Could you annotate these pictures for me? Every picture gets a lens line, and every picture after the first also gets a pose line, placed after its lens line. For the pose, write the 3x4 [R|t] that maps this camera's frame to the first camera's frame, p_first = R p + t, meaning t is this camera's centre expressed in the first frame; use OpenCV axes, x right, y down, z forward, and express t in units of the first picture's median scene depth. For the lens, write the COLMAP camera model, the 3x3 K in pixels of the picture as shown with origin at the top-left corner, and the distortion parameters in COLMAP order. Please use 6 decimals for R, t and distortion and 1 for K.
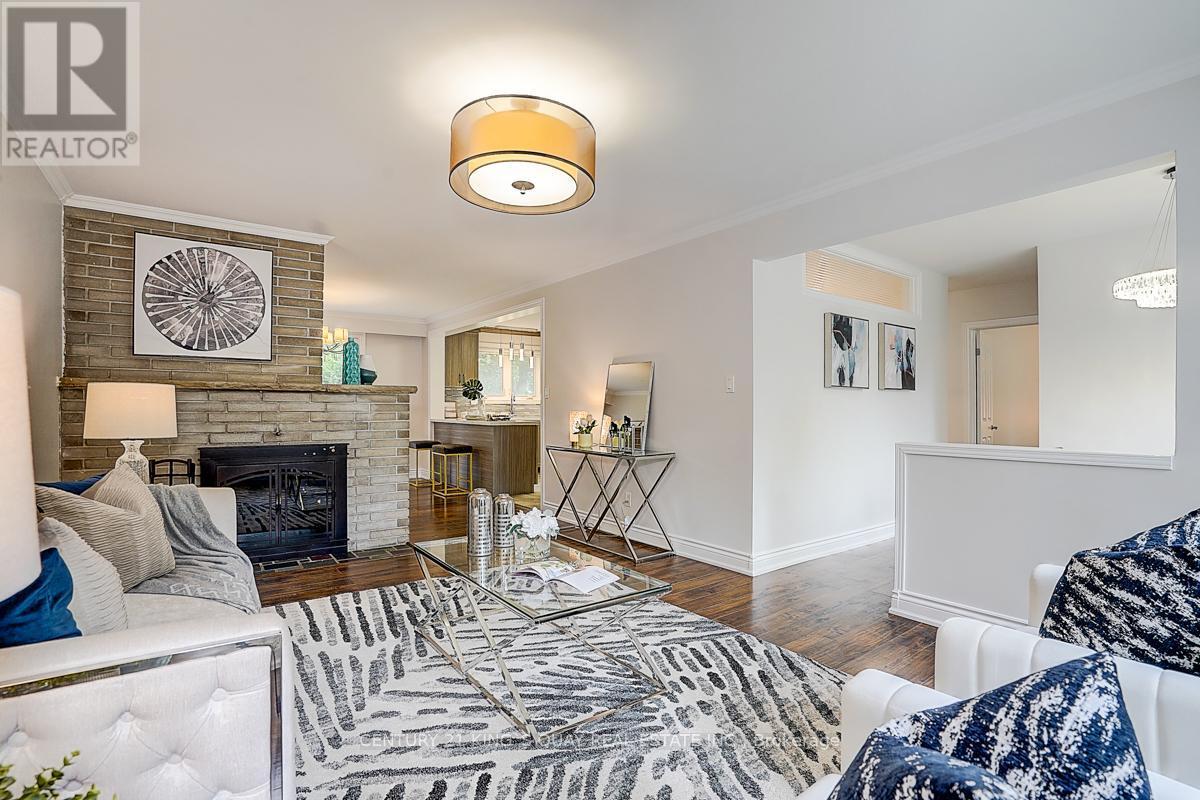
lens RADIAL K [[564.8, 0, 604.4], [0, 564.8, 407.7], [0, 0, 1]] dist [-0.051564, 0.017045]
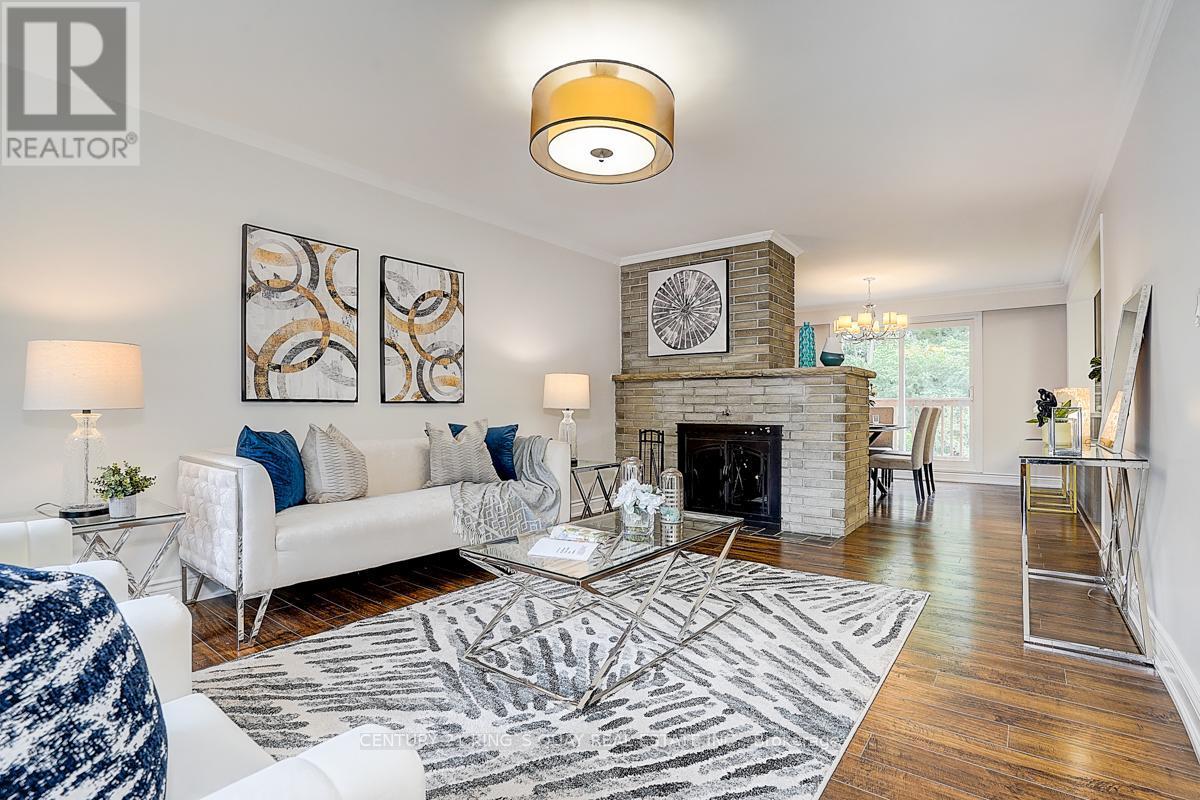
lens RADIAL K [[564.8, 0, 602.6], [0, 564.8, 405.2], [0, 0, 1]] dist [-0.051564, 0.017045]
pose [[0.273810, -0.005952, -0.961765, 0.532382], [-0.001317, 0.999978, -0.006563, 0.040590], [0.961783, 0.003064, 0.273796, 0.472826]]
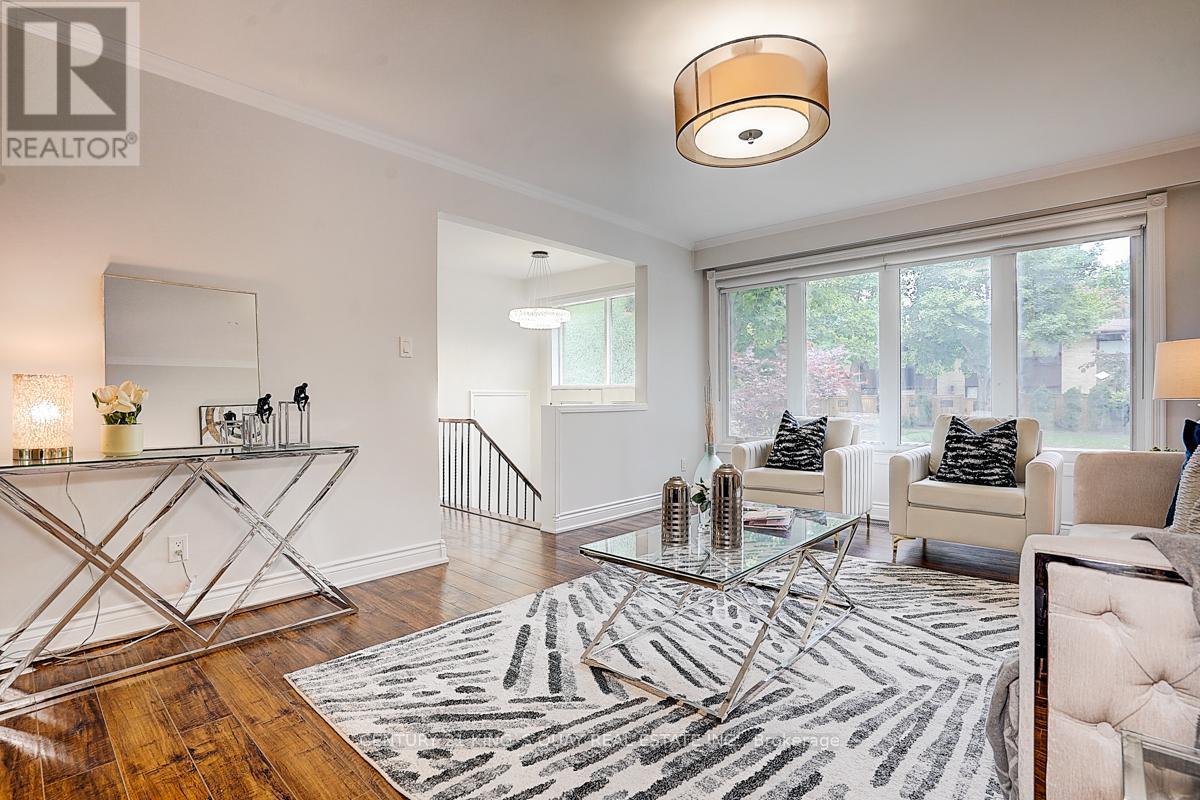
lens RADIAL K [[564.8, 0, 592.8], [0, 564.8, 399.7], [0, 0, 1]] dist [-0.051564, 0.017045]
pose [[-0.178381, -0.001320, 0.983961, -0.683656], [0.007074, 0.999972, 0.002624, 0.035124], [-0.983936, 0.007429, -0.178367, 0.938406]]
